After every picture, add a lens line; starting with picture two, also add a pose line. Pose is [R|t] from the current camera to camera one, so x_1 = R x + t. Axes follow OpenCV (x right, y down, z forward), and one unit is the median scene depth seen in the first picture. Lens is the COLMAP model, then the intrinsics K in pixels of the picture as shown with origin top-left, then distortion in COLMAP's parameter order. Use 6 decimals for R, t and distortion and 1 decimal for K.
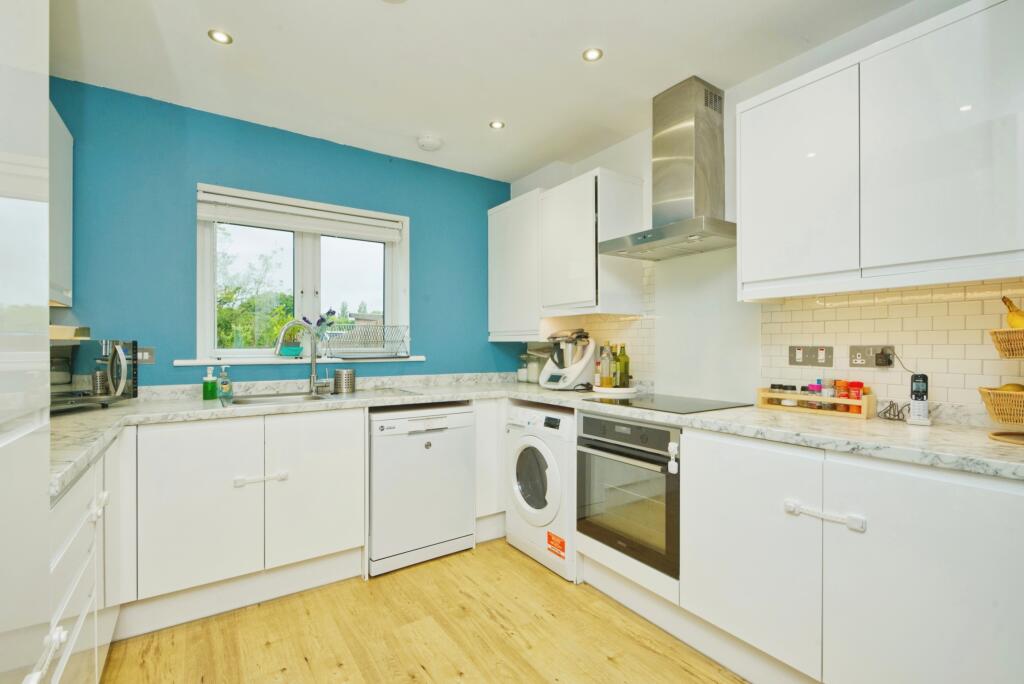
lens RADIAL K [[463.0, 0, 512.0], [0, 463.0, 342.0], [0, 0, 1]] dist [-0.000644, -0.000127]
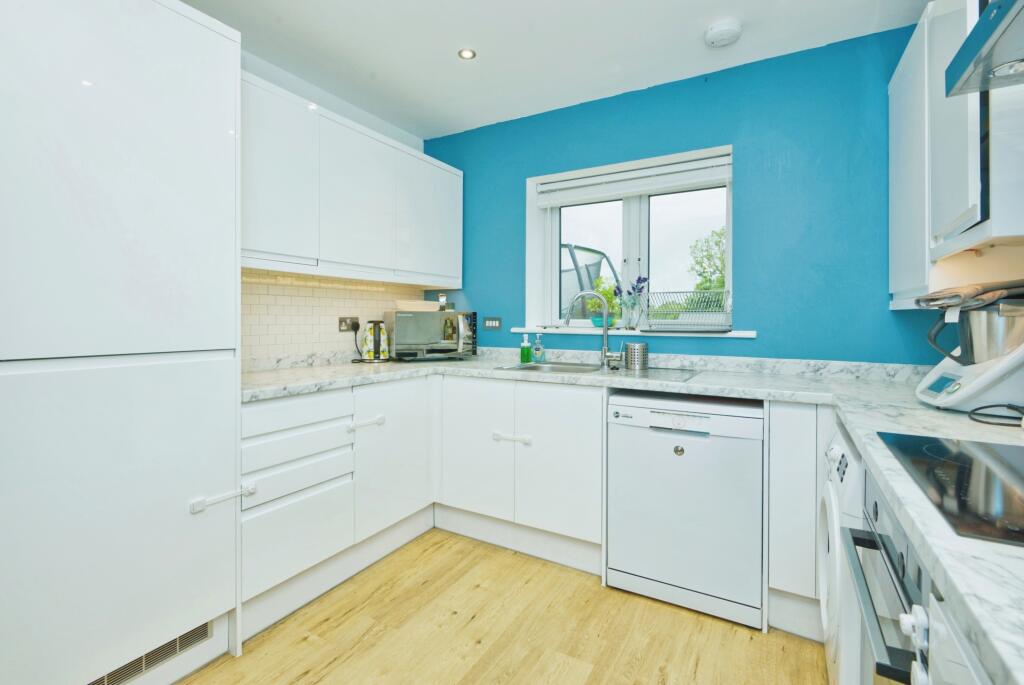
lens RADIAL K [[466.3, 0, 512.9], [0, 466.3, 319.0], [0, 0, 1]] dist [0.000879, 0.000090]
pose [[0.438029, 0.004032, -0.898952, 0.388269], [0.002261, 0.999982, 0.005587, 0.008402], [0.898958, -0.004480, 0.438011, 0.456792]]
